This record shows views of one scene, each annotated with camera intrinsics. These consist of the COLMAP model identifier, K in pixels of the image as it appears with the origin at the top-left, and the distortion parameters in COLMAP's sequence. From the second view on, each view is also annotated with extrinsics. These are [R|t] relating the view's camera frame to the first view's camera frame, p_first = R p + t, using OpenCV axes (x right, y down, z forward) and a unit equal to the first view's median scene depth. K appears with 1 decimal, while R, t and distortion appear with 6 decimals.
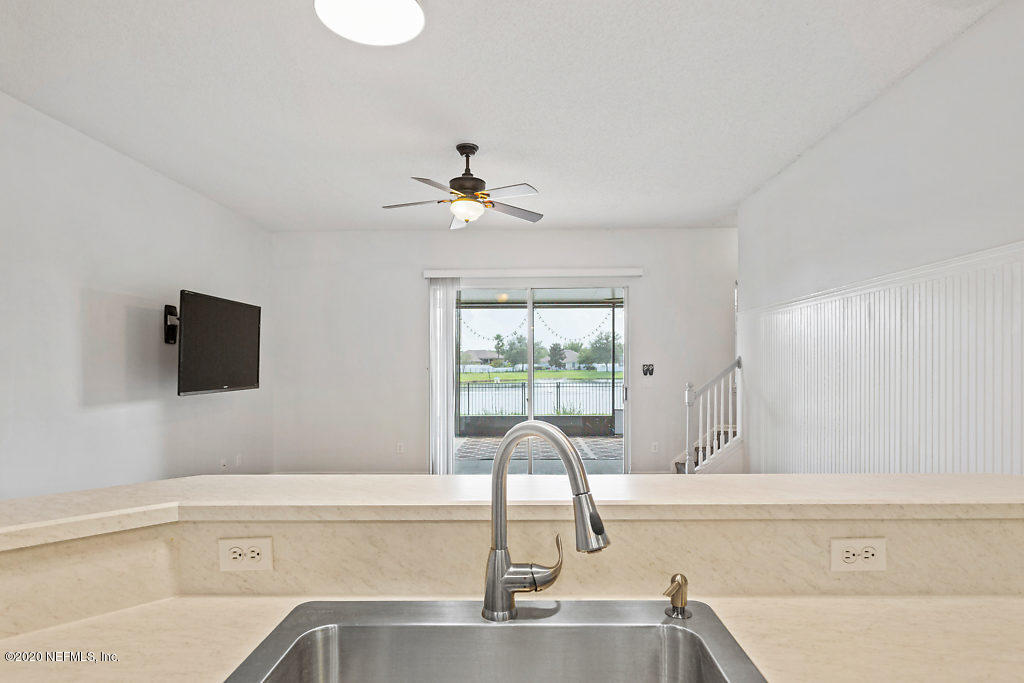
lens RADIAL K [[564.4, 0, 520.4], [0, 564.4, 372.1], [0, 0, 1]] dist [0.022656, -0.000038]
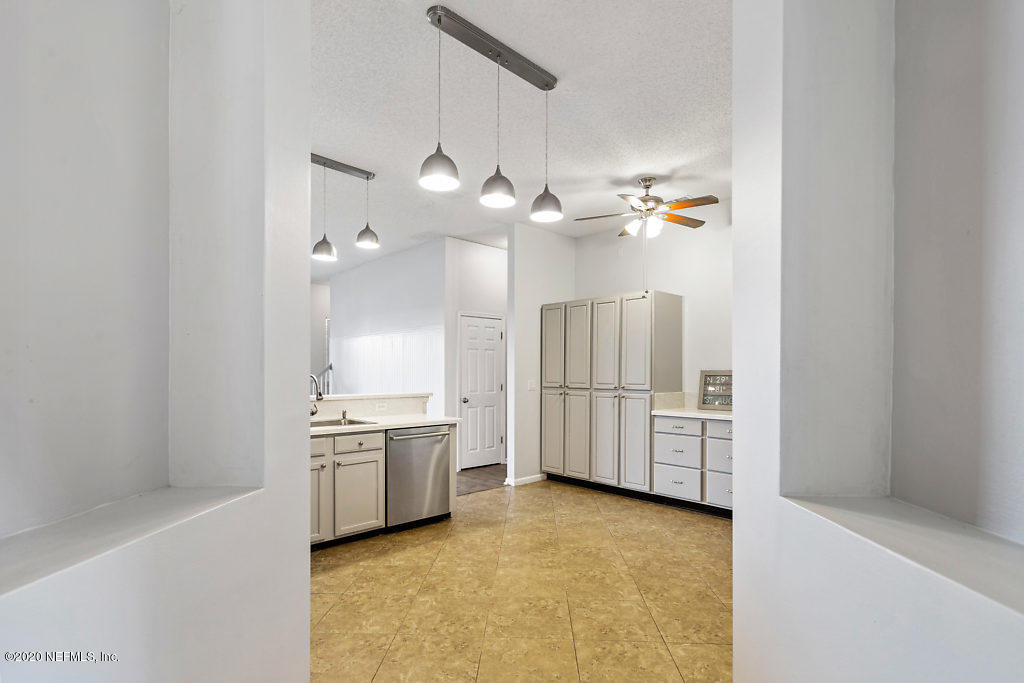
lens RADIAL K [[498.1, 0, 521.9], [0, 498.1, 376.7], [0, 0, 1]] dist [0.004453, -0.000669]
pose [[0.711192, 0.001262, 0.702996, -0.292944], [0.002259, 0.999989, -0.004081, 0.022618], [-0.702994, 0.004490, 0.711182, -0.547218]]
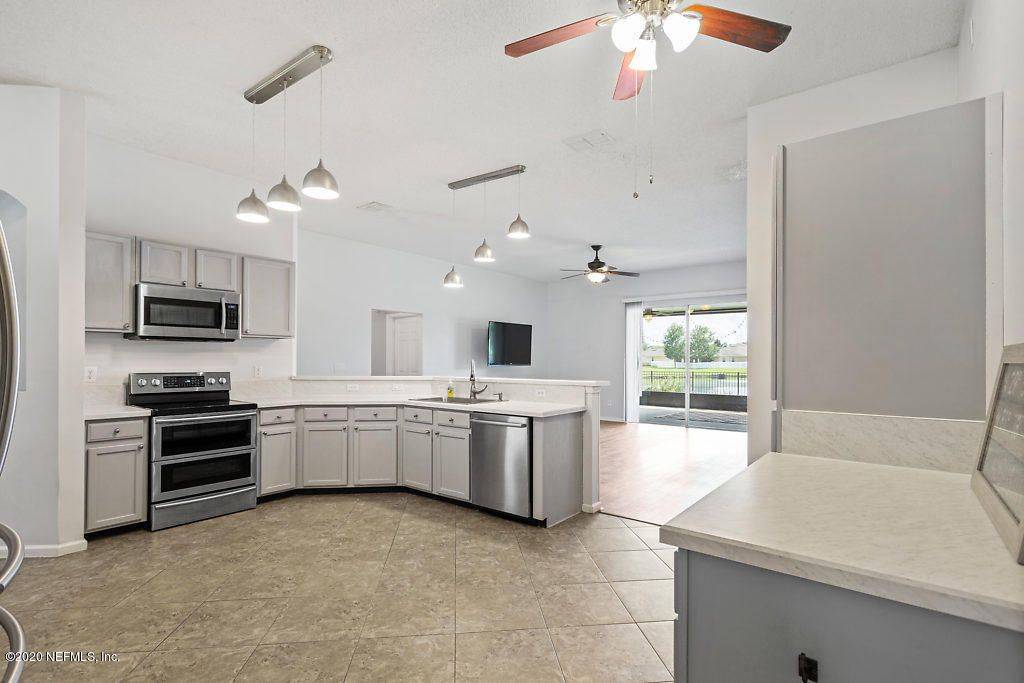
lens RADIAL K [[498.1, 0, 511.6], [0, 498.1, 351.0], [0, 0, 1]] dist [0.004453, -0.000669]
pose [[0.793573, -0.001207, -0.608474, 0.592951], [-0.016041, 0.999609, -0.022905, 0.019812], [0.608264, 0.027937, 0.793243, -0.470244]]
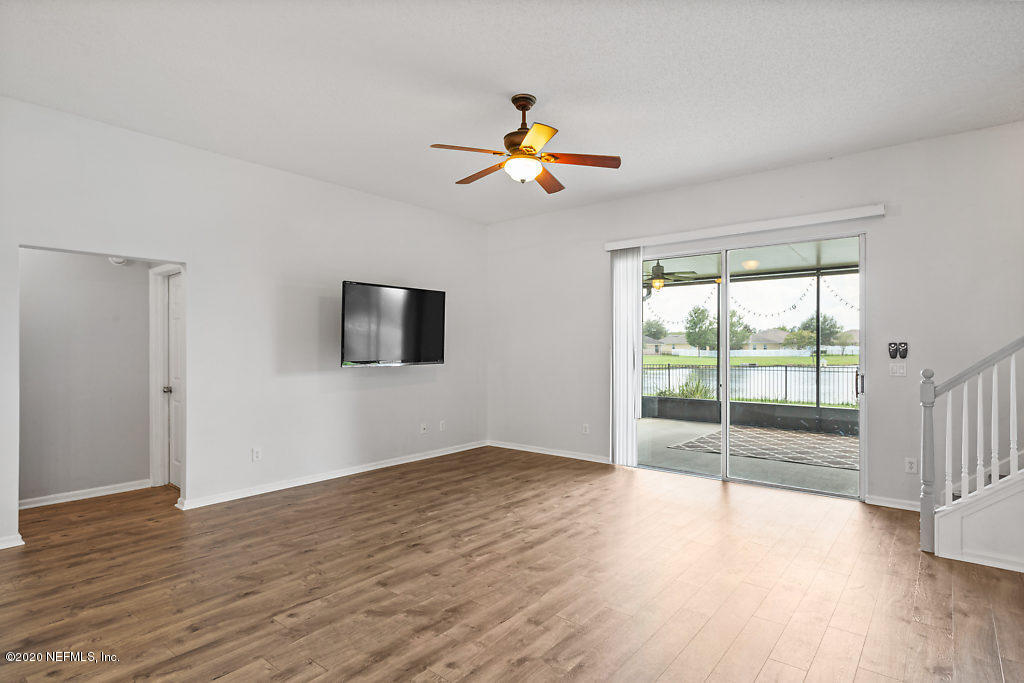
lens RADIAL K [[535.0, 0, 514.8], [0, 535.0, 341.8], [0, 0, 1]] dist [-0.003559, 0.001286]
pose [[0.784385, -0.000898, -0.620273, 0.331176], [-0.011597, 0.999803, -0.016114, 0.001423], [0.620165, 0.019833, 0.784220, 0.262003]]
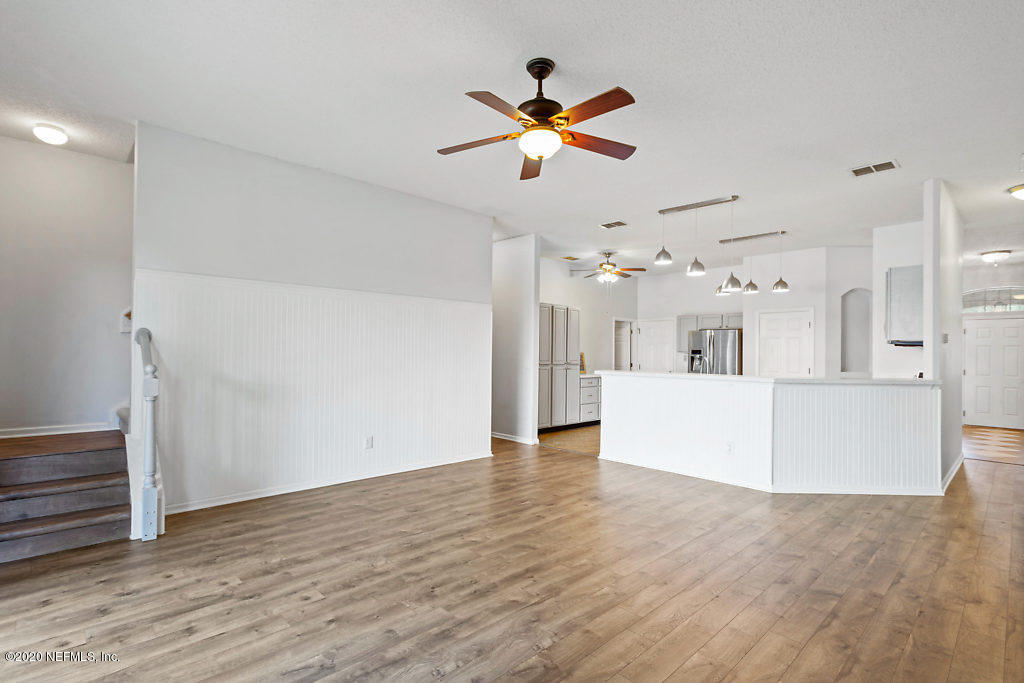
lens RADIAL K [[498.1, 0, 504.9], [0, 498.1, 349.7], [0, 0, 1]] dist [0.004453, -0.000669]
pose [[-0.694417, 0.003538, 0.719564, -0.475700], [0.002556, 0.999994, -0.002450, 0.002102], [-0.719568, 0.000138, -0.694422, 1.237910]]
